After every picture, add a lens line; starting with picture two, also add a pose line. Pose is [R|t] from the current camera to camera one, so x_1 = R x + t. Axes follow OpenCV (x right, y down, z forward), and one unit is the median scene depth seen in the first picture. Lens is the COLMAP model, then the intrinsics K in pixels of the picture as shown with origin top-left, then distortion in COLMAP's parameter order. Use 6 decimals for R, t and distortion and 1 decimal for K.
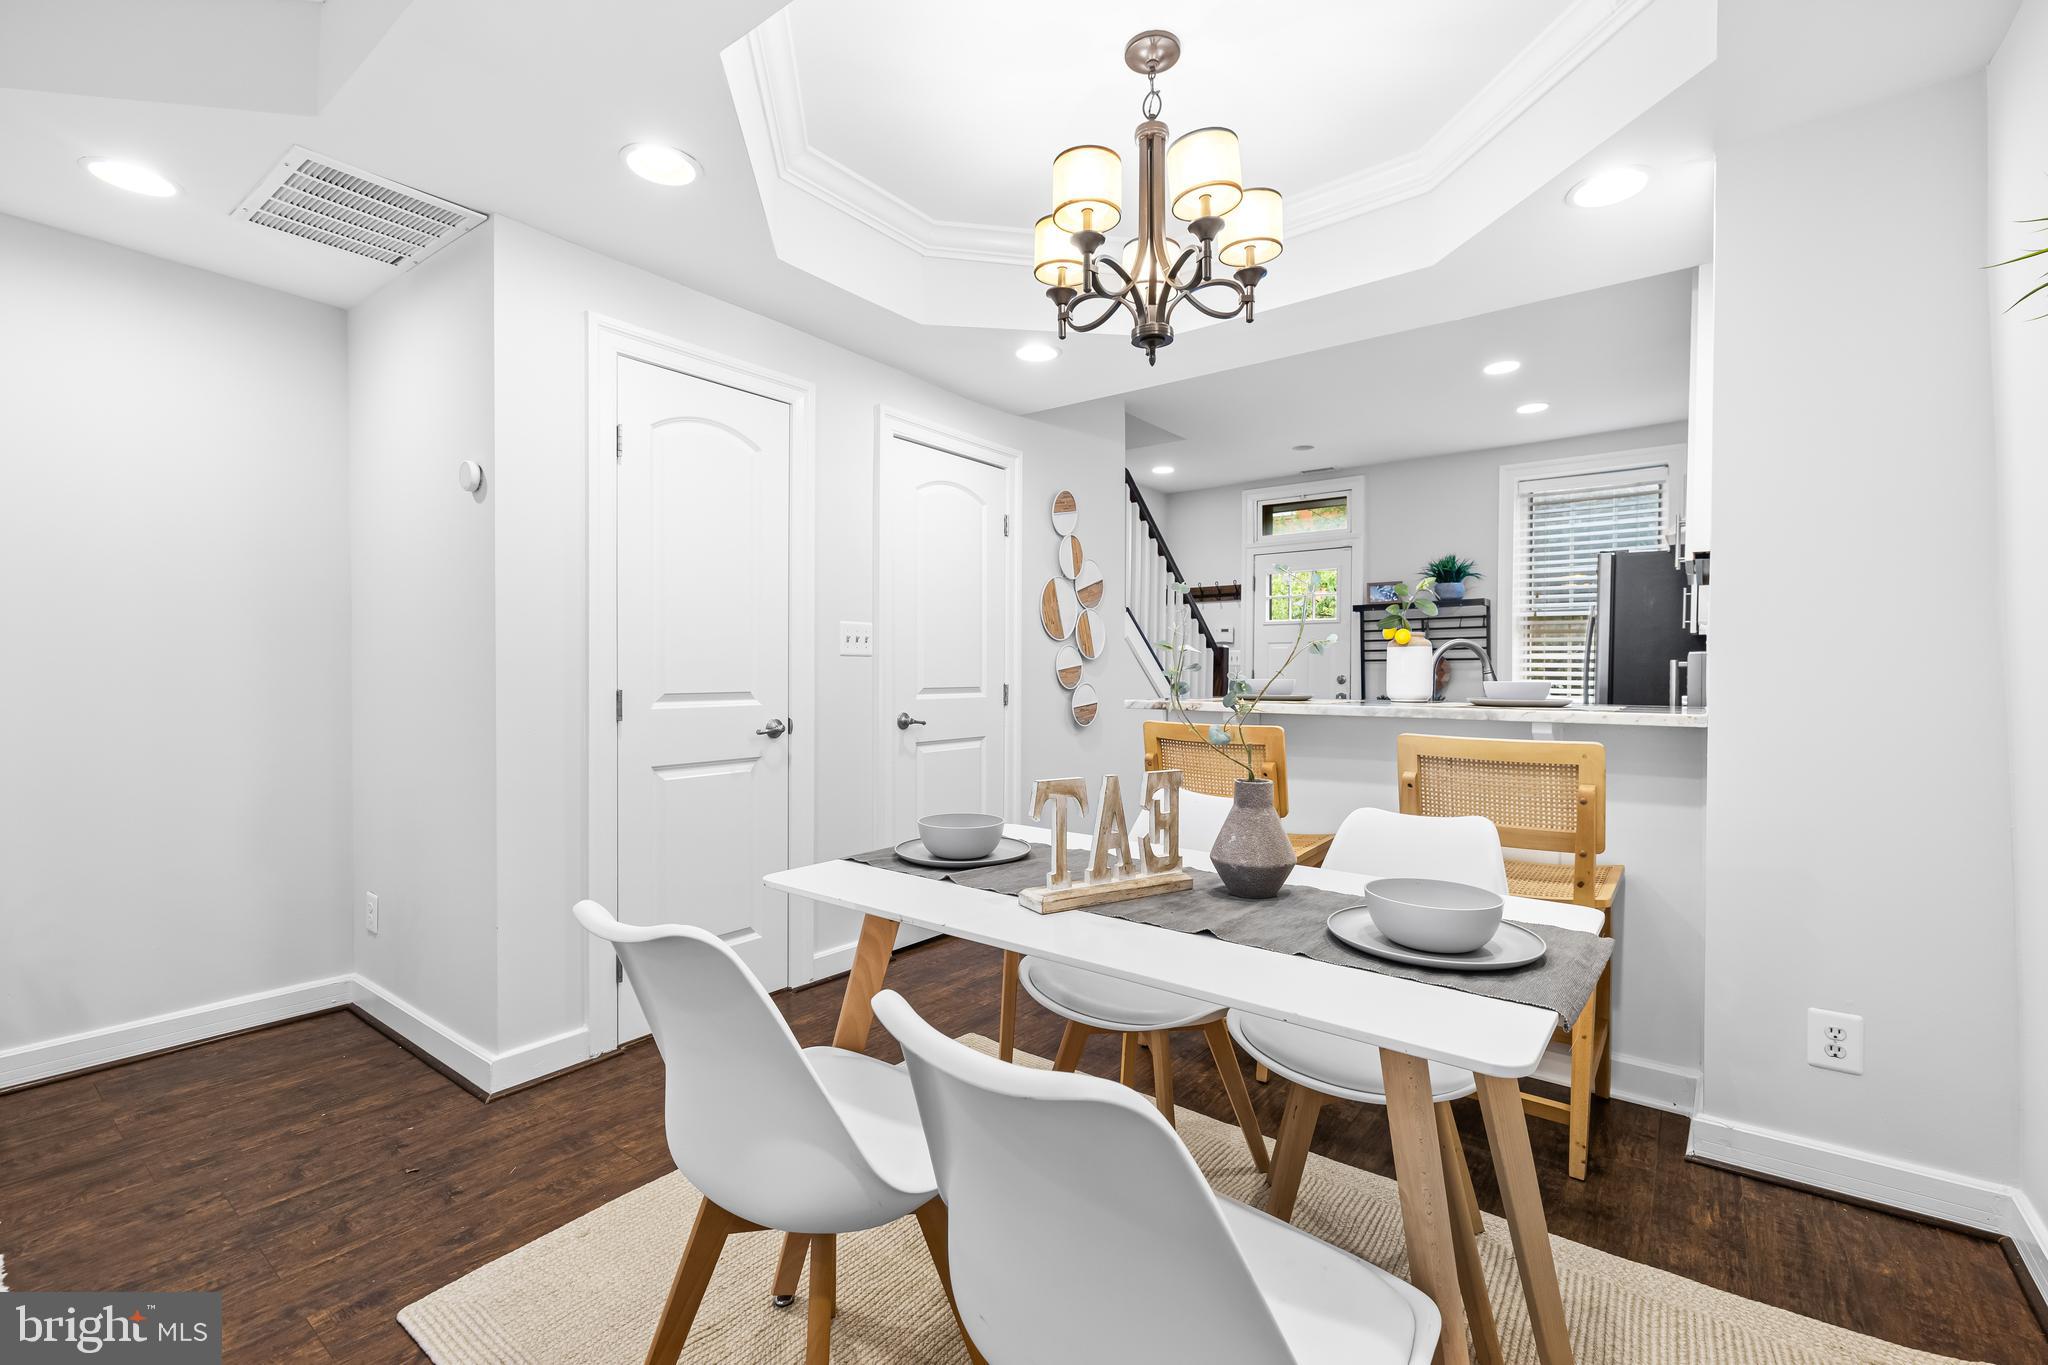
lens RADIAL K [[875.6, 0, 1019.6], [0, 875.6, 675.5], [0, 0, 1]] dist [0.002534, 0.000024]
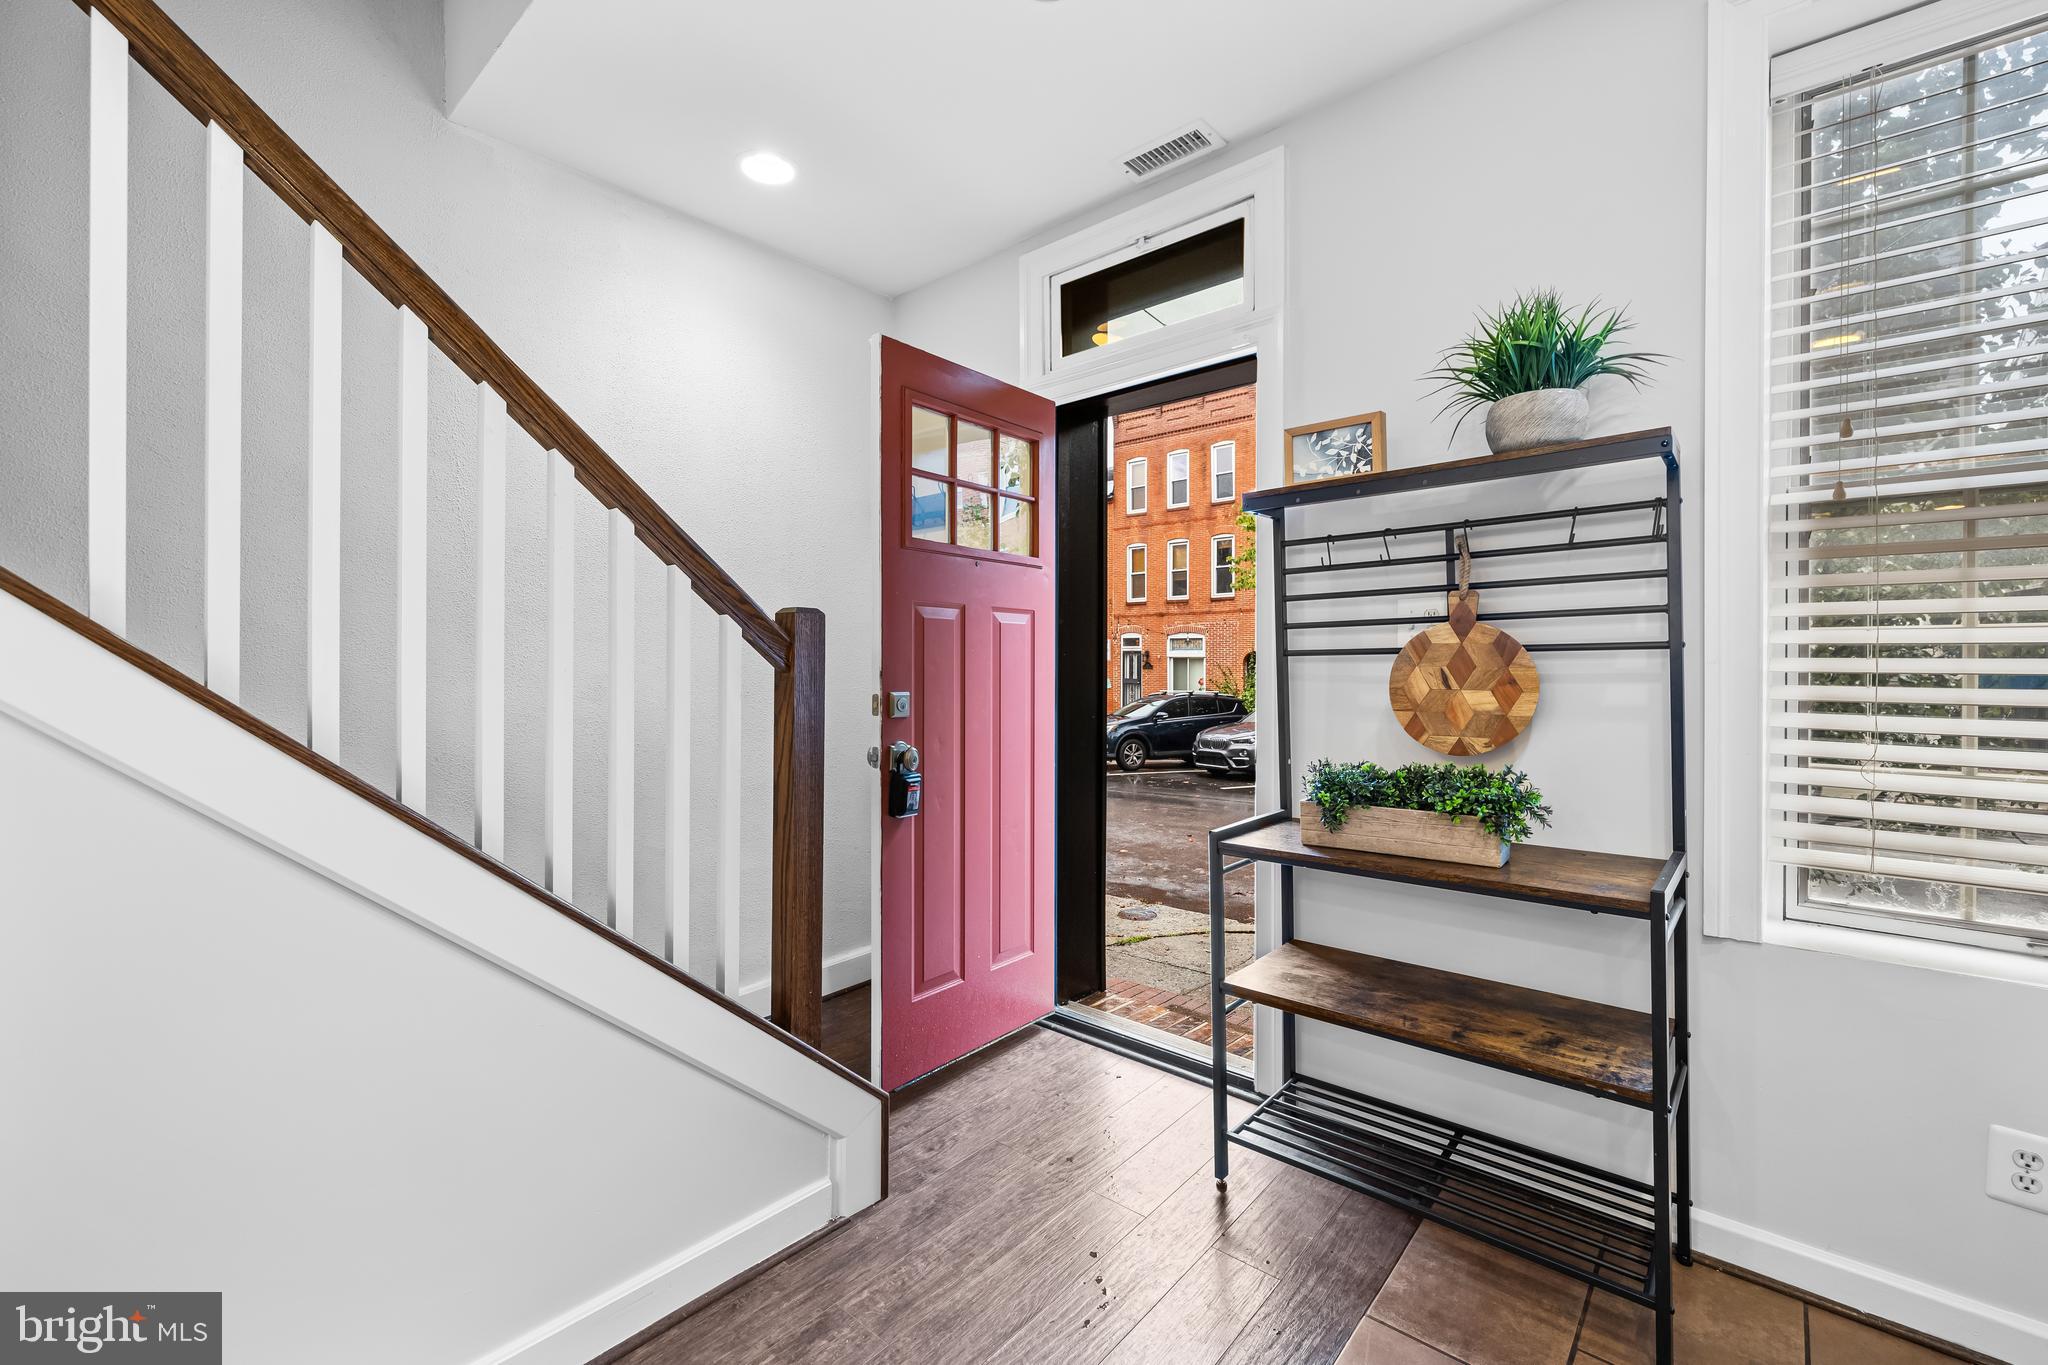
lens RADIAL K [[875.6, 0, 1009.2], [0, 875.6, 673.5], [0, 0, 1]] dist [0.002534, 0.000024]
pose [[0.998984, -0.000893, -0.045055, 0.323573], [0.000684, 0.999989, -0.004670, -0.007787], [0.045059, 0.004635, 0.998974, 0.693334]]
